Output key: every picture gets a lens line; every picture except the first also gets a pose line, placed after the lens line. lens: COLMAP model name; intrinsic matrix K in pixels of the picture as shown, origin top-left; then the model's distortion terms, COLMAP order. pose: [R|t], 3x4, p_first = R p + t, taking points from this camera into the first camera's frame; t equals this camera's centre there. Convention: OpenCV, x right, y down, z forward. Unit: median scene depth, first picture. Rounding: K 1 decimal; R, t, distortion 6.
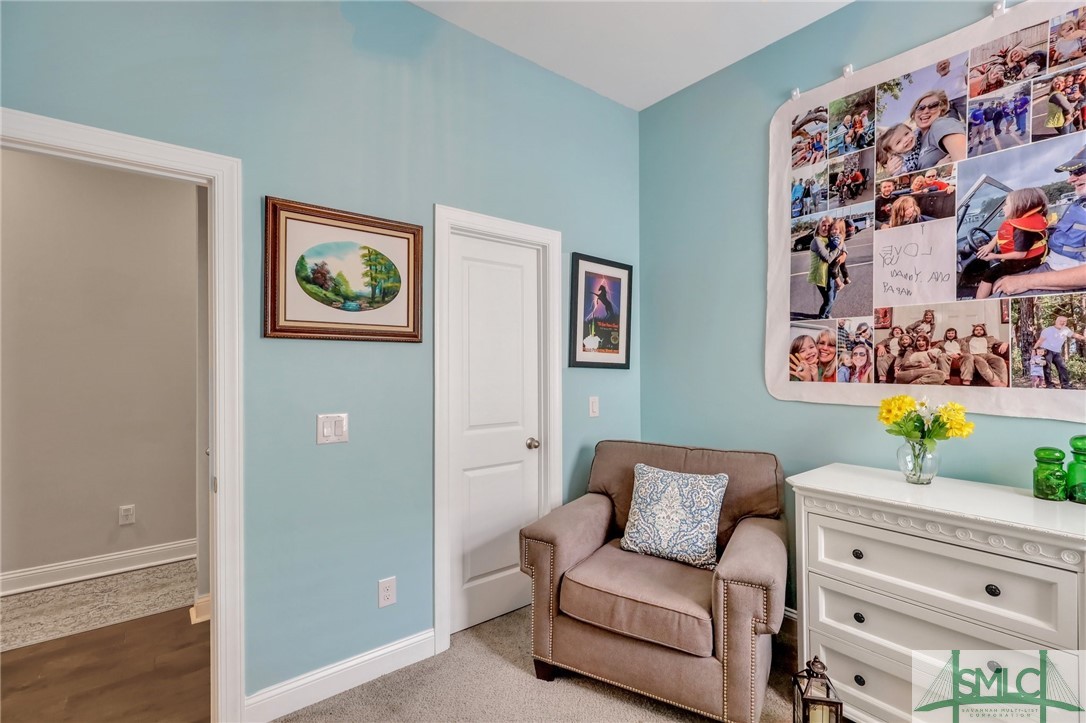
lens RADIAL K [[496.1, 0, 543.9], [0, 496.1, 362.2], [0, 0, 1]] dist [-0.001583, 0.000017]
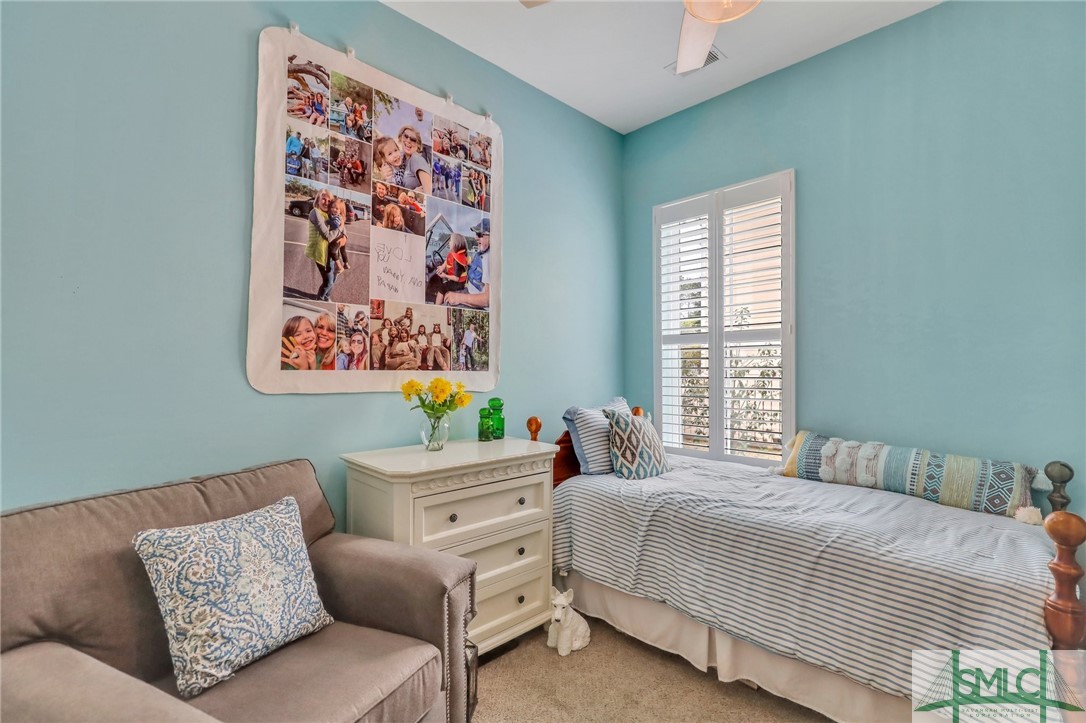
lens RADIAL K [[496.1, 0, 543.5], [0, 496.1, 368.2], [0, 0, 1]] dist [-0.001583, 0.000017]
pose [[-0.107068, 0.006655, 0.994229, -0.422033], [-0.005050, 0.999961, -0.007237, 0.044934], [-0.994239, -0.005796, -0.107030, 0.760297]]
